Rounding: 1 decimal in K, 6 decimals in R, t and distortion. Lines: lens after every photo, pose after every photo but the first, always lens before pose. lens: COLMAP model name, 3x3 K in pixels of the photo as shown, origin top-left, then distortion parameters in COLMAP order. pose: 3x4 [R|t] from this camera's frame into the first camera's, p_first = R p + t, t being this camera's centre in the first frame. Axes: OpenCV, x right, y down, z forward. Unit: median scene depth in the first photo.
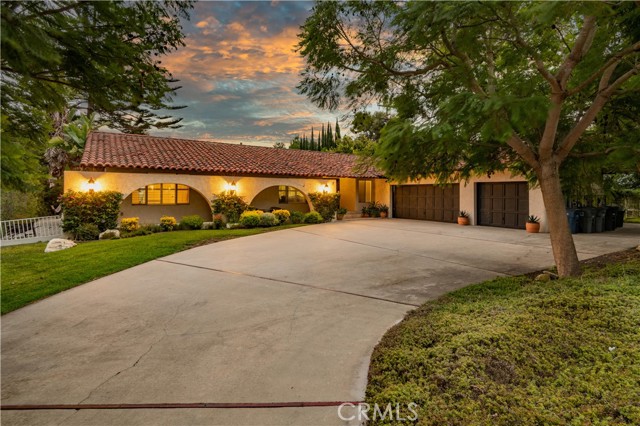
lens RADIAL K [[333.4, 0, 320.6], [0, 333.4, 208.3], [0, 0, 1]] dist [0.000447, -0.000321]
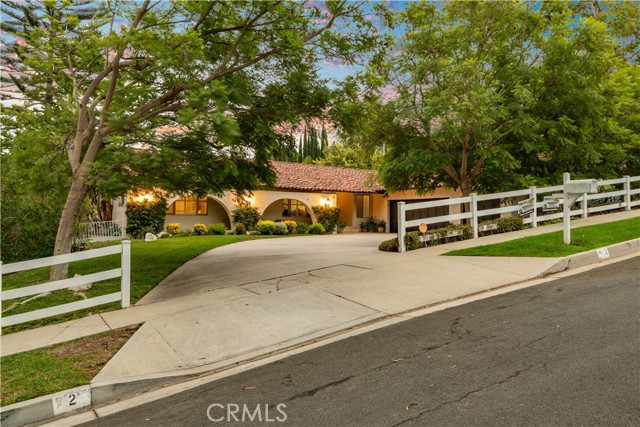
lens RADIAL K [[514.1, 0, 319.4], [0, 514.1, 214.3], [0, 0, 1]] dist [0.006357, 0.003780]
pose [[0.997454, 0.003403, 0.071233, -0.127633], [0.000580, 0.998440, -0.055824, 0.071683], [-0.071312, 0.055723, 0.995896, -0.628325]]
